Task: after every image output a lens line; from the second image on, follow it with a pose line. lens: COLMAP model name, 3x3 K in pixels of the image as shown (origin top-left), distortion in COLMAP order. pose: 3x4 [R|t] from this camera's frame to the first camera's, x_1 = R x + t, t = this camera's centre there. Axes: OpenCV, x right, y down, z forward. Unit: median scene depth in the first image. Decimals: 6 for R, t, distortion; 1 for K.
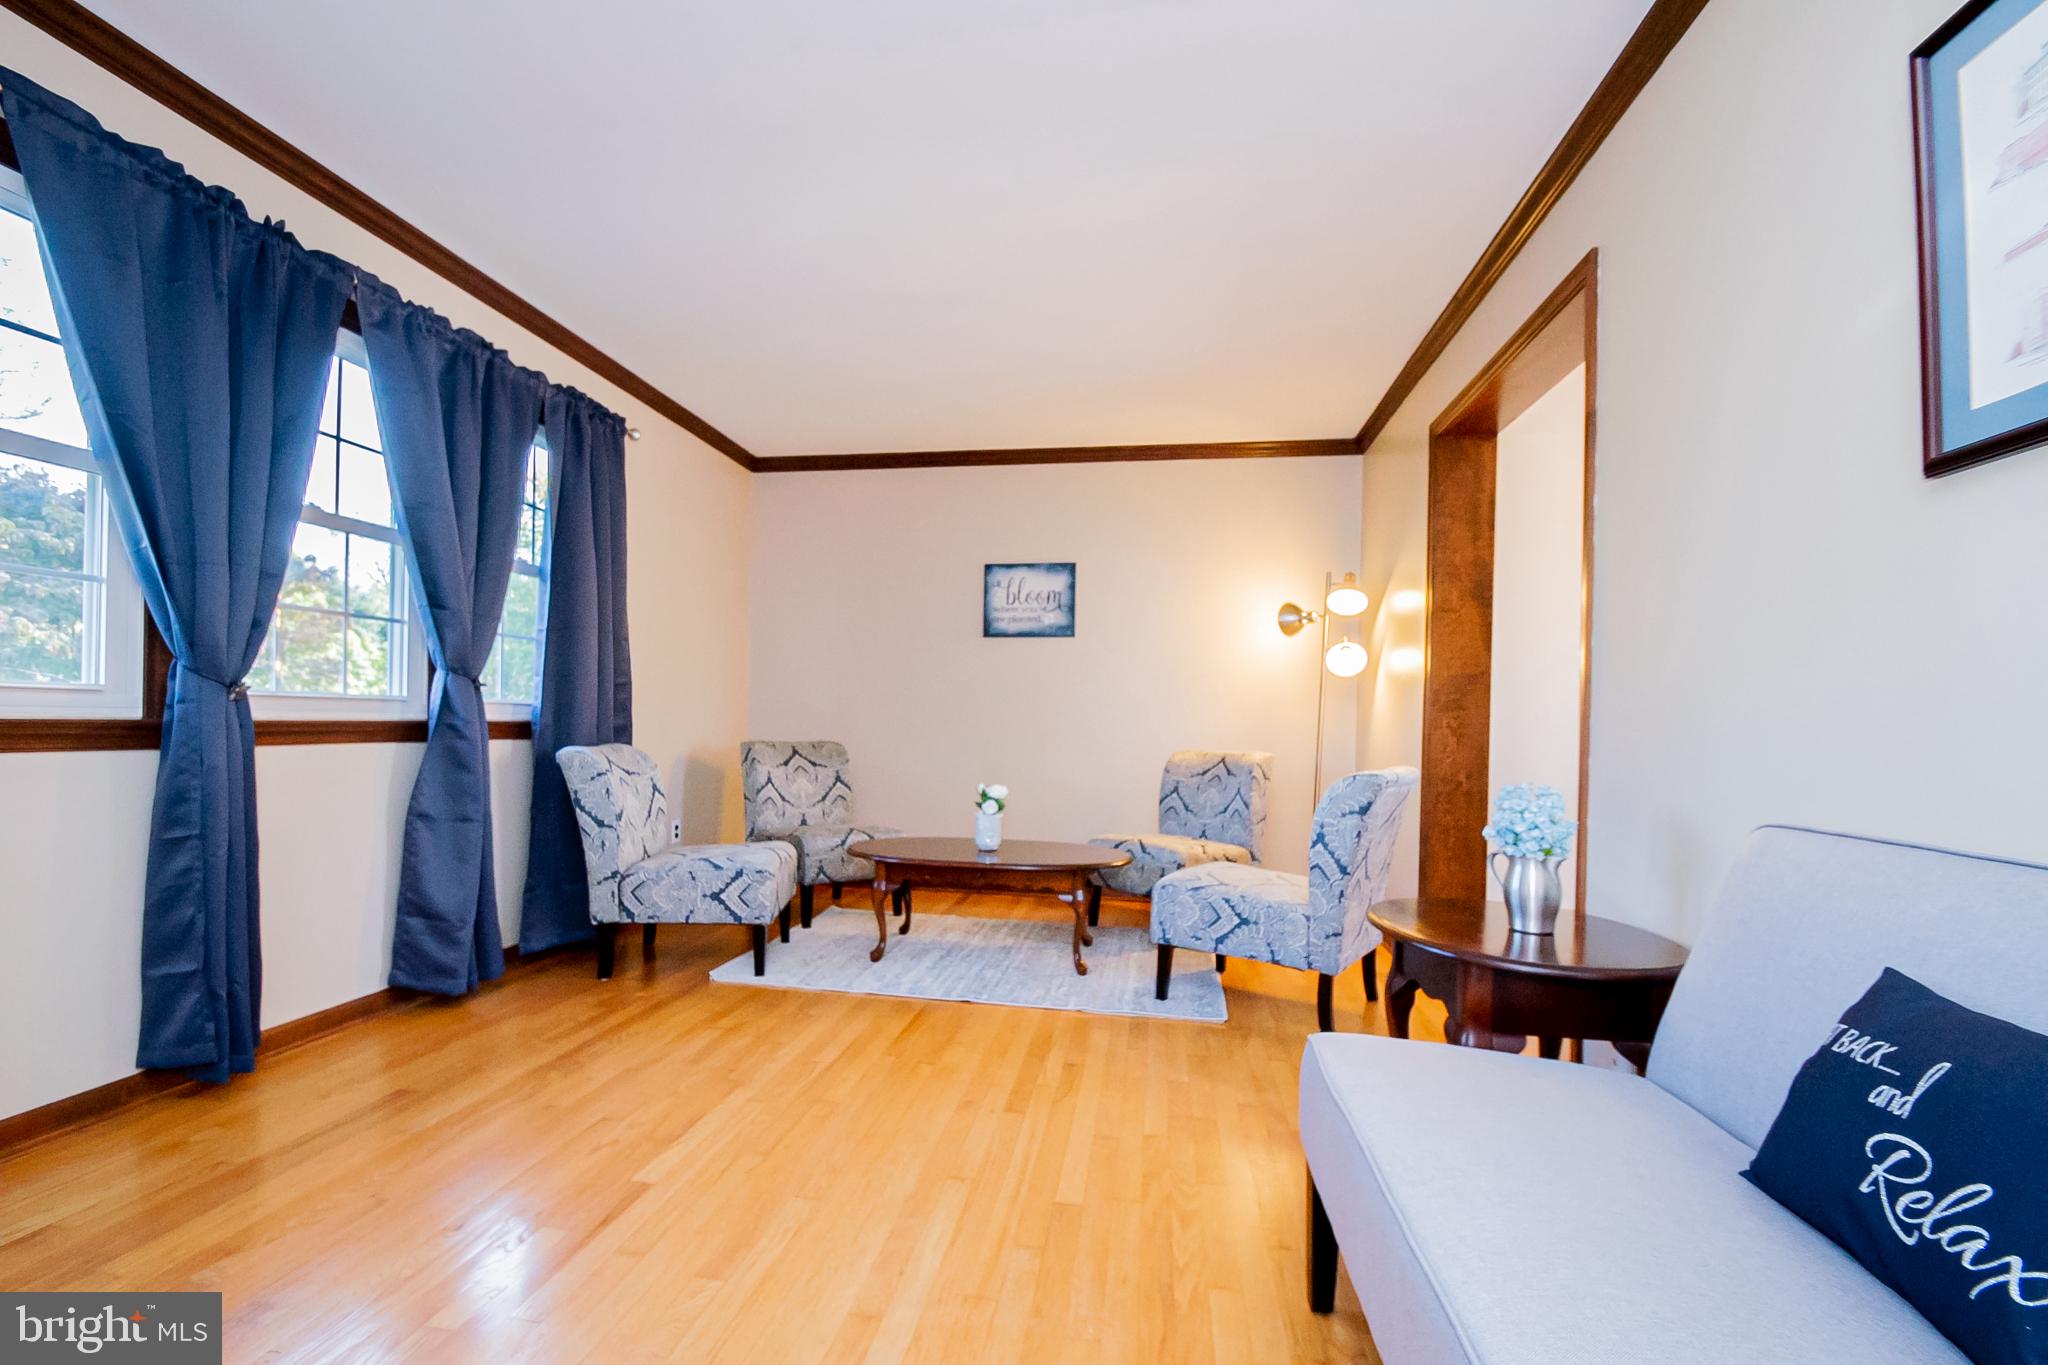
lens RADIAL K [[887.0, 0, 1013.9], [0, 887.0, 726.4], [0, 0, 1]] dist [0.001338, -0.012372]
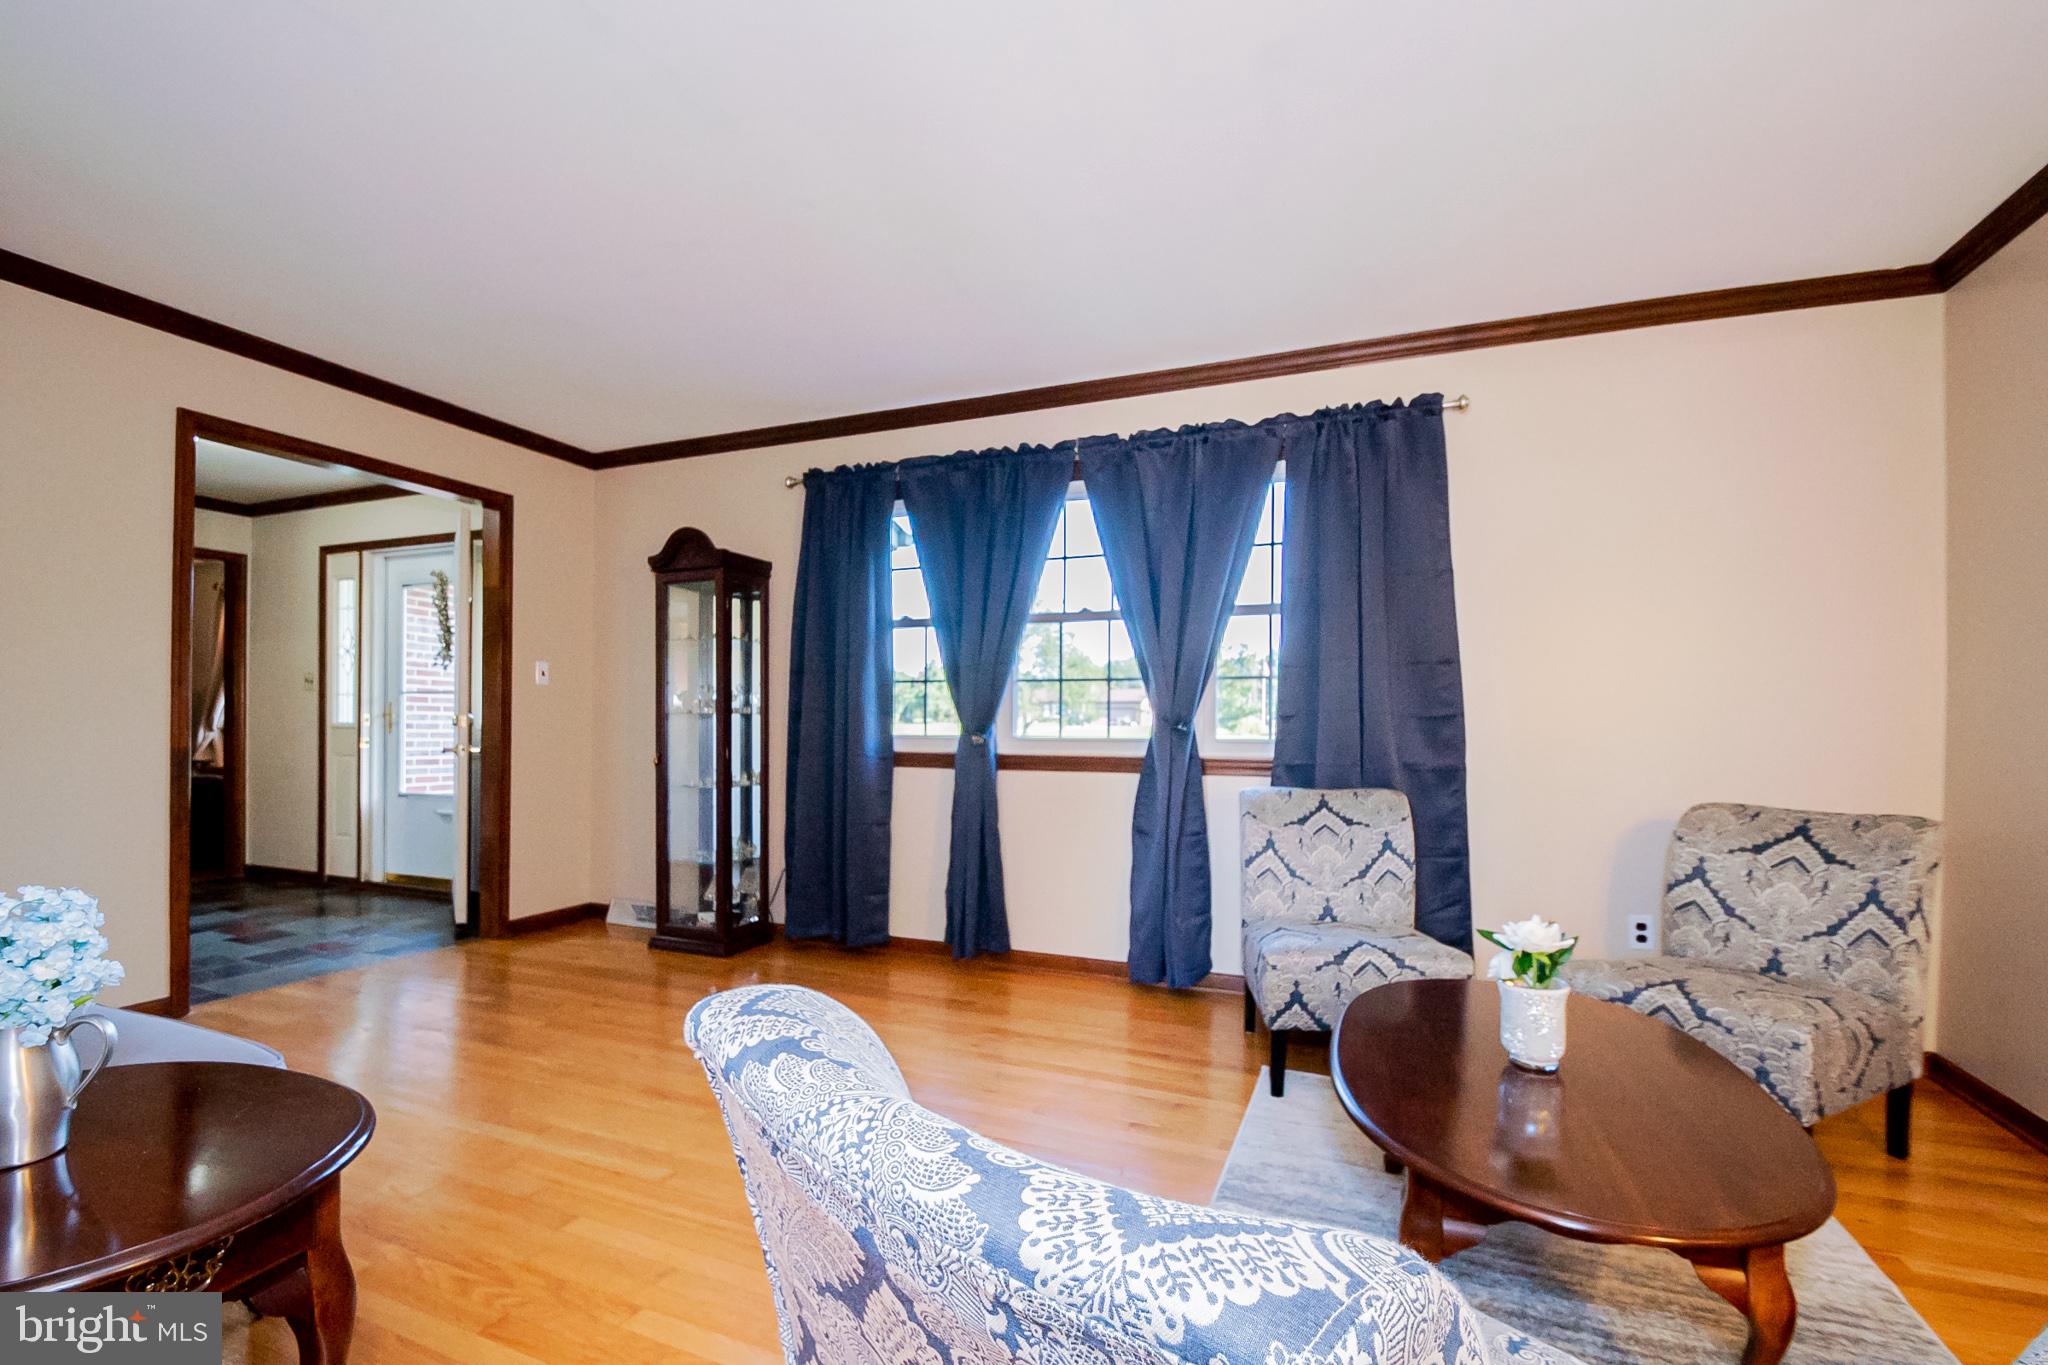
lens RADIAL K [[887.0, 0, 1013.9], [0, 887.0, 726.4], [0, 0, 1]] dist [0.001338, -0.012372]
pose [[-0.199942, -0.024827, -0.979493, 0.563582], [-0.026091, 0.999459, -0.020007, -0.017307], [0.979460, 0.021555, -0.200482, 1.013782]]
